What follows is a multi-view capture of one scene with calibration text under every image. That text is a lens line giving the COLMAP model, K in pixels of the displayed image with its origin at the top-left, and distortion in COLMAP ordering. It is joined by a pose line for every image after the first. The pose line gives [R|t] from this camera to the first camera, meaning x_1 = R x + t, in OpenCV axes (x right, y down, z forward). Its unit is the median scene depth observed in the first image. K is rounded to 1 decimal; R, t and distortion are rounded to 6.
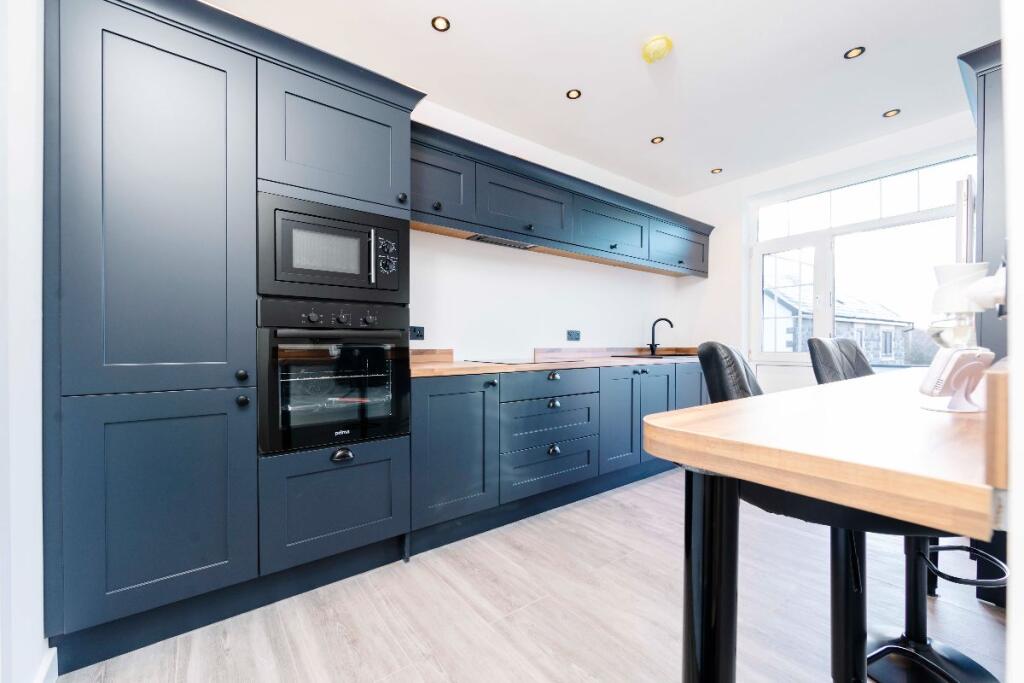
lens RADIAL K [[416.3, 0, 513.3], [0, 416.3, 345.6], [0, 0, 1]] dist [-0.002719, -0.000478]
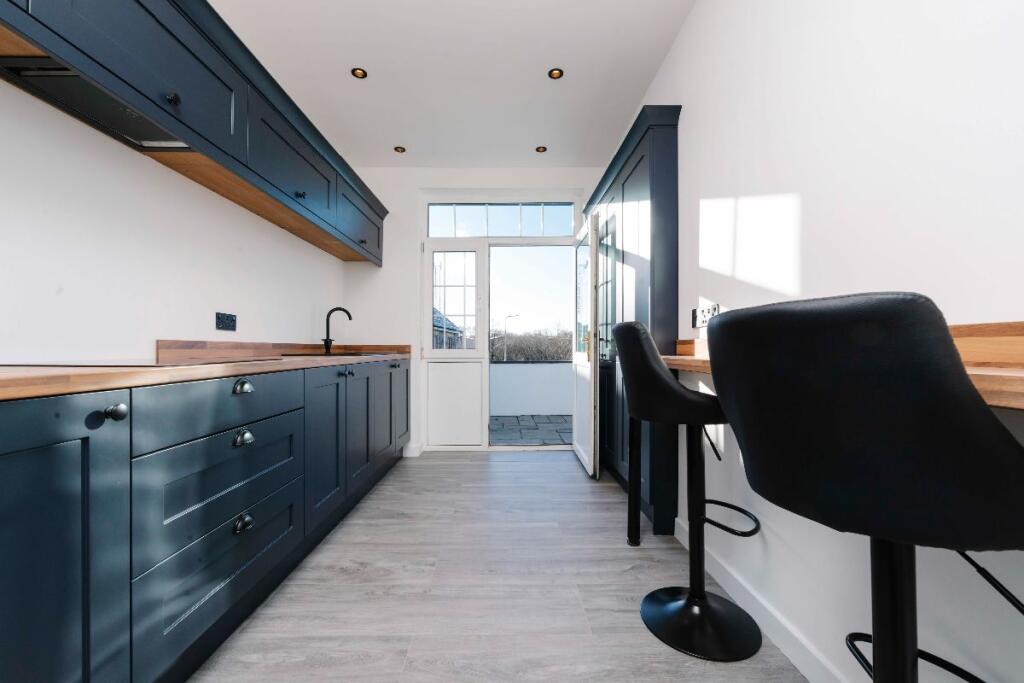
lens RADIAL K [[416.3, 0, 513.3], [0, 416.3, 345.6], [0, 0, 1]] dist [-0.002719, -0.000478]
pose [[0.612547, 0.003109, 0.790428, -0.126389], [0.005246, 0.999954, -0.007999, 0.028253], [-0.790417, 0.009046, 0.612502, 0.429301]]
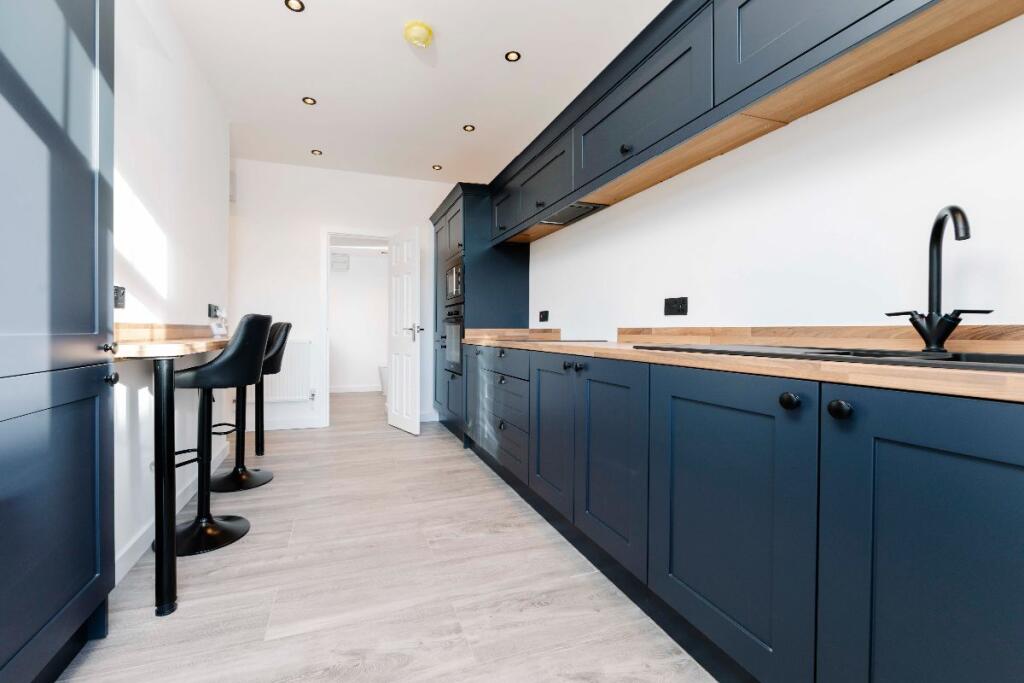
lens RADIAL K [[432.0, 0, 492.6], [0, 432.0, 339.5], [0, 0, 1]] dist [-0.000508, 0.000263]
pose [[-0.334951, 0.008298, -0.942199, 1.221620], [-0.020041, 0.999672, 0.015928, 0.027412], [0.942022, 0.024218, -0.334675, 1.472370]]
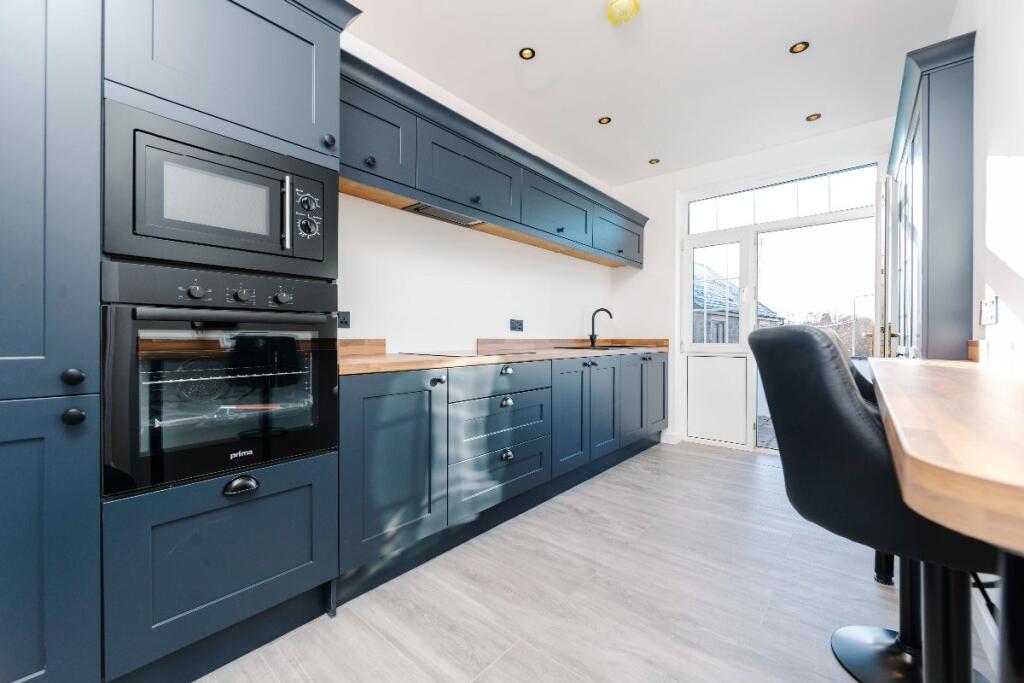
lens RADIAL K [[418.3, 0, 510.5], [0, 418.3, 335.7], [0, 0, 1]] dist [-0.003107, -0.000558]
pose [[0.980993, 0.002463, 0.194029, -0.071682], [-0.001379, 0.999983, -0.005721, 0.006470], [-0.194040, 0.005345, 0.980979, 0.150898]]
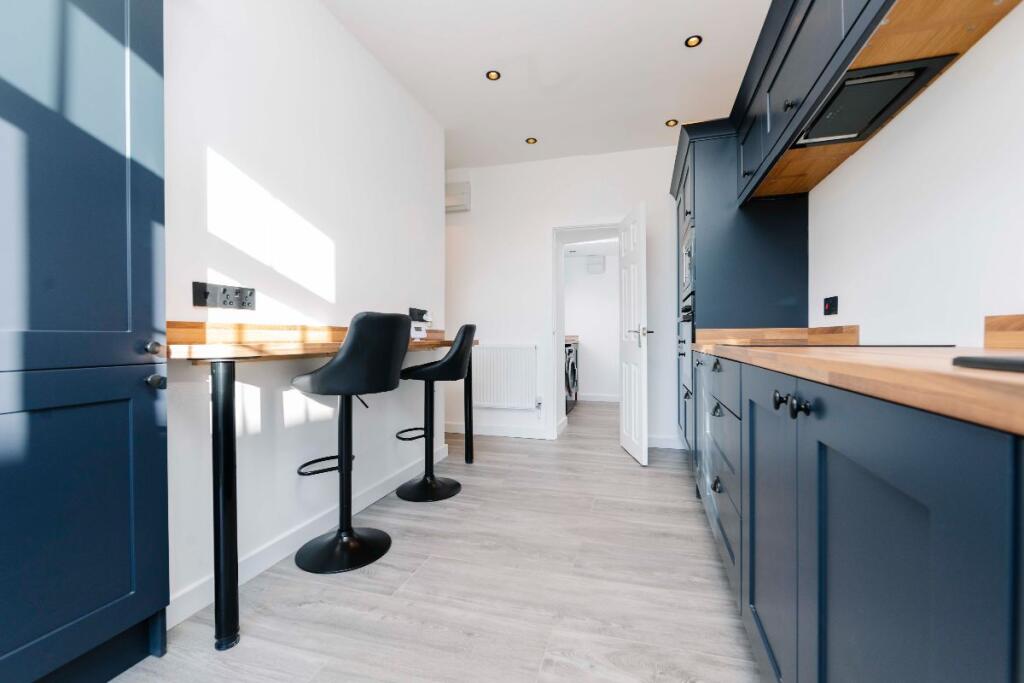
lens RADIAL K [[429.2, 0, 524.1], [0, 429.2, 338.4], [0, 0, 1]] dist [-0.000742, -0.000289]
pose [[-0.816482, -0.005891, -0.577340, 0.781032], [-0.012269, 0.999899, 0.007149, 0.036601], [0.577240, 0.012921, -0.816472, 1.498321]]
